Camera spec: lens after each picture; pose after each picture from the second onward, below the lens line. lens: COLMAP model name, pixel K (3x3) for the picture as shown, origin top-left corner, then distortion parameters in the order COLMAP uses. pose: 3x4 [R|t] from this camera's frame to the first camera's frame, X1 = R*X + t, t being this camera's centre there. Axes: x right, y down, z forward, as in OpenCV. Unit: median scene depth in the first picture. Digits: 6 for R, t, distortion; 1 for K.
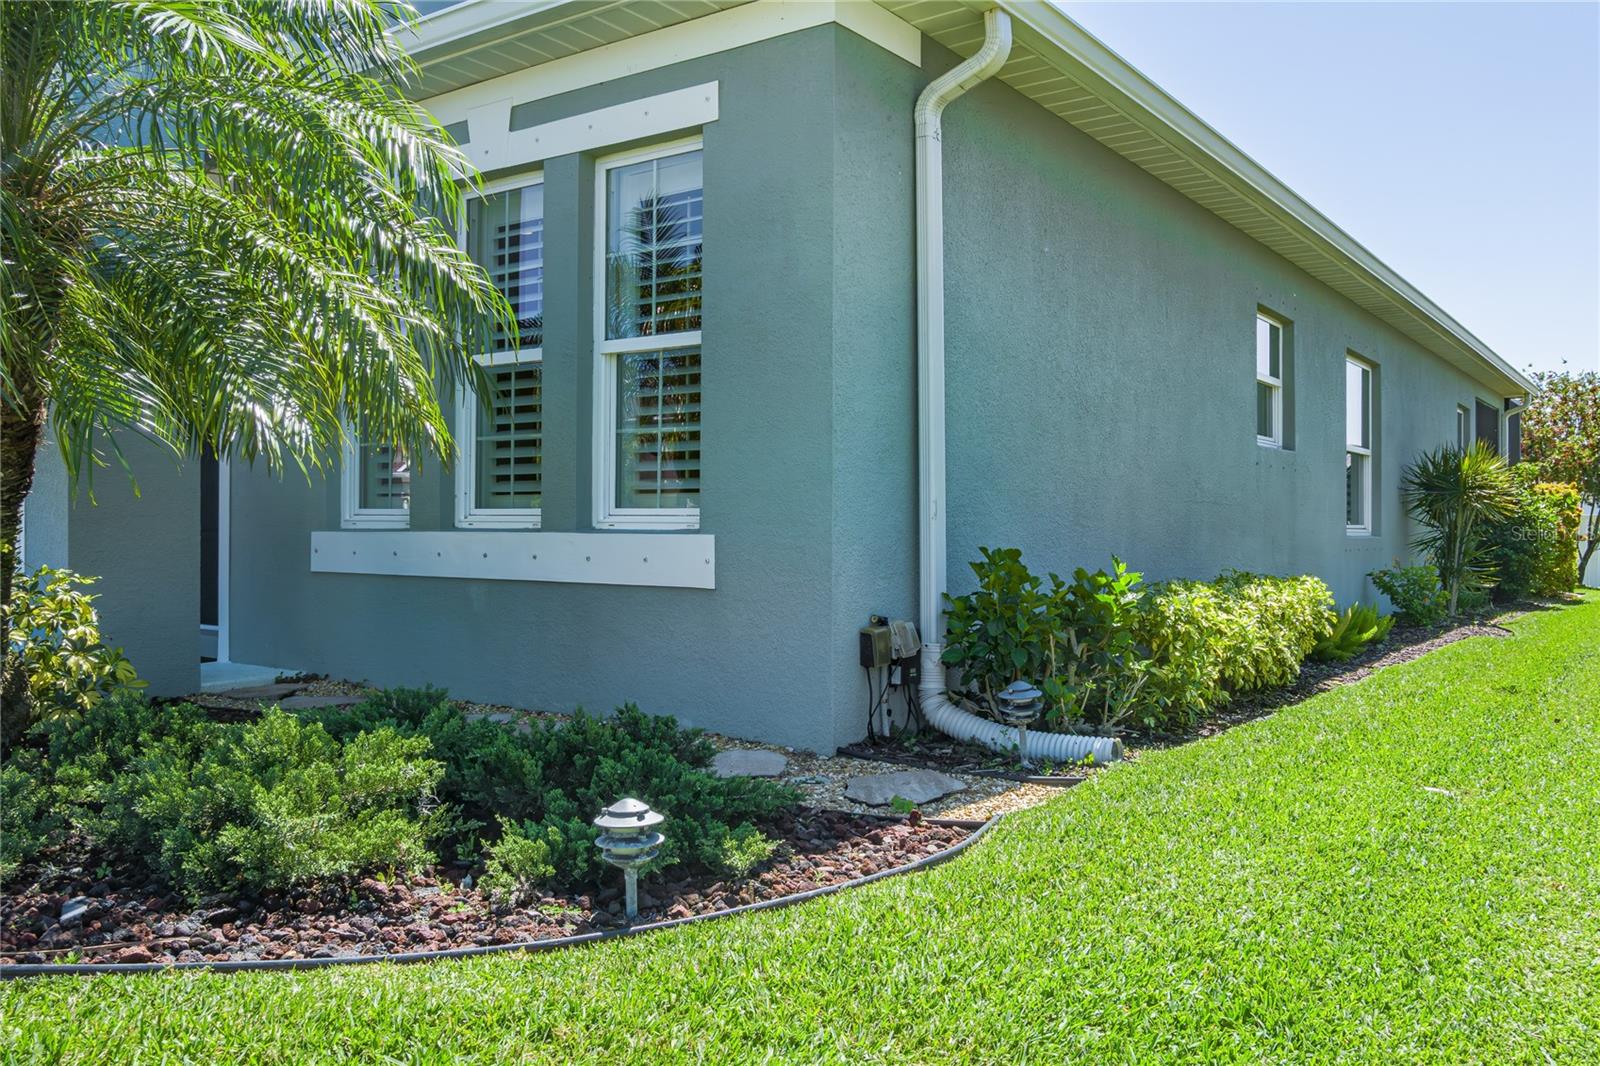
lens RADIAL K [[1279.0, 0, 810.9], [0, 1279.0, 527.6], [0, 0, 1]] dist [-0.065852, 0.003634]
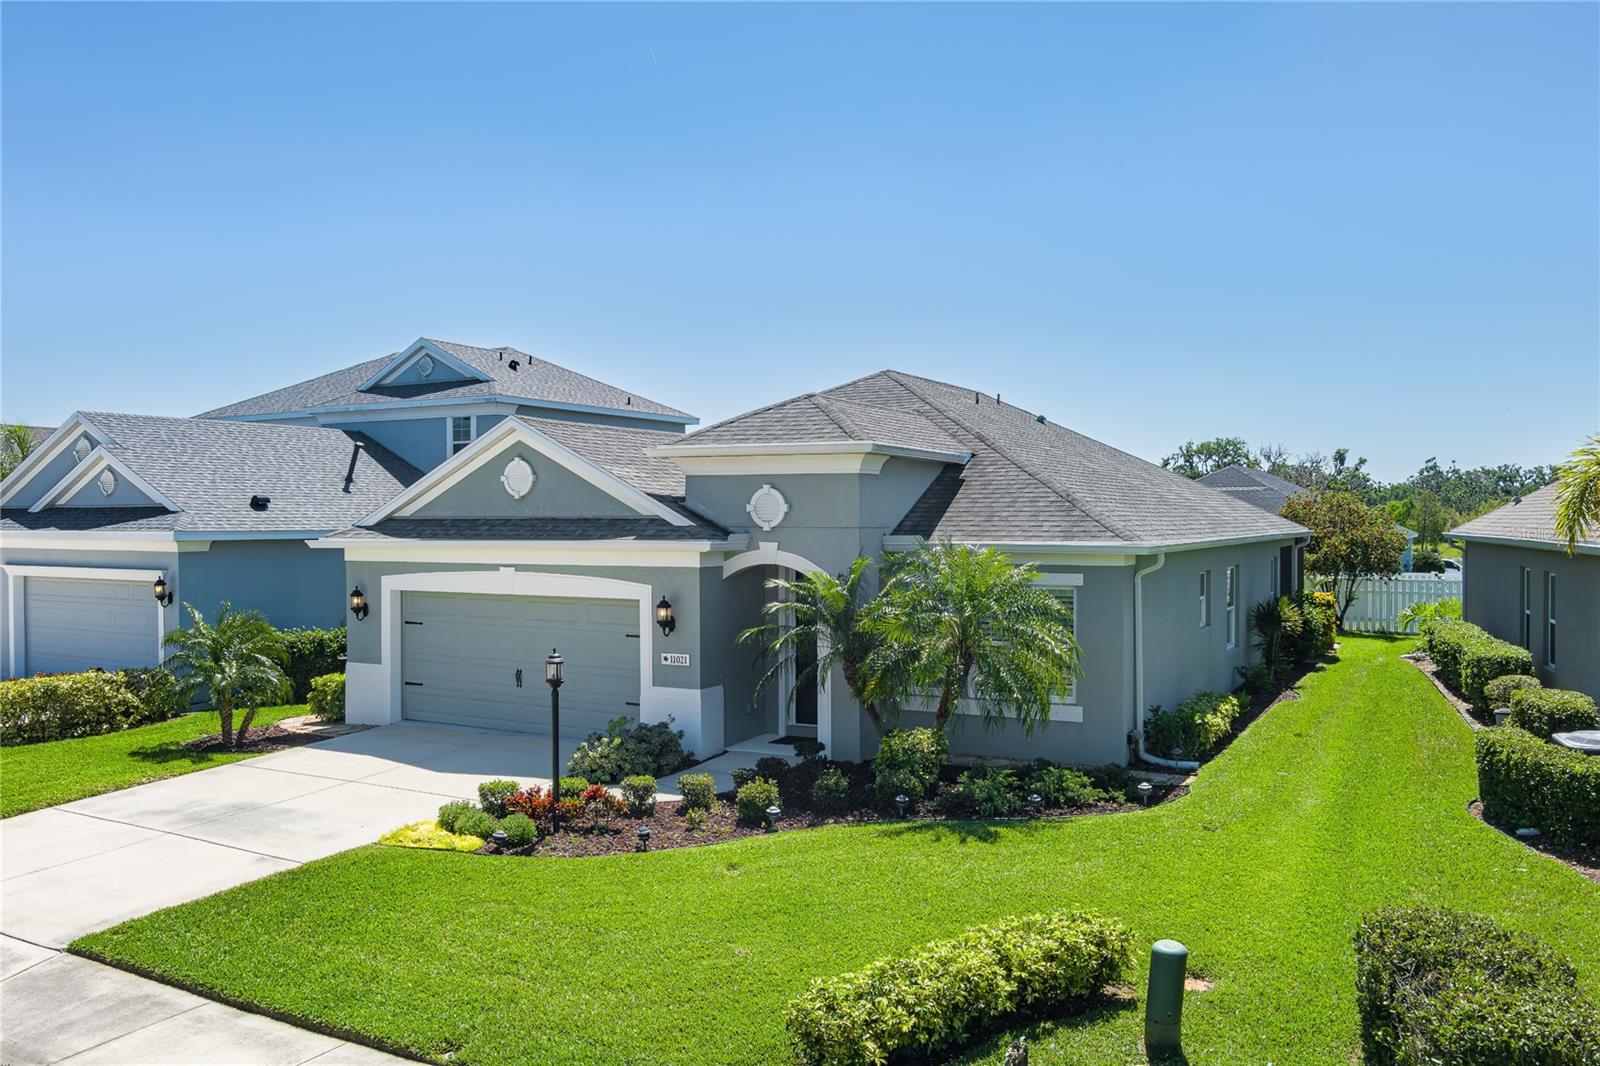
lens RADIAL K [[1230.5, 0, 863.2], [0, 1230.5, 531.9], [0, 0, 1]] dist [-0.051810, 0.010972]
pose [[0.985830, -0.011006, 0.167385, -1.033557], [0.010221, 0.999932, 0.005545, -0.419603], [-0.167434, -0.003756, 0.985876, -1.845007]]
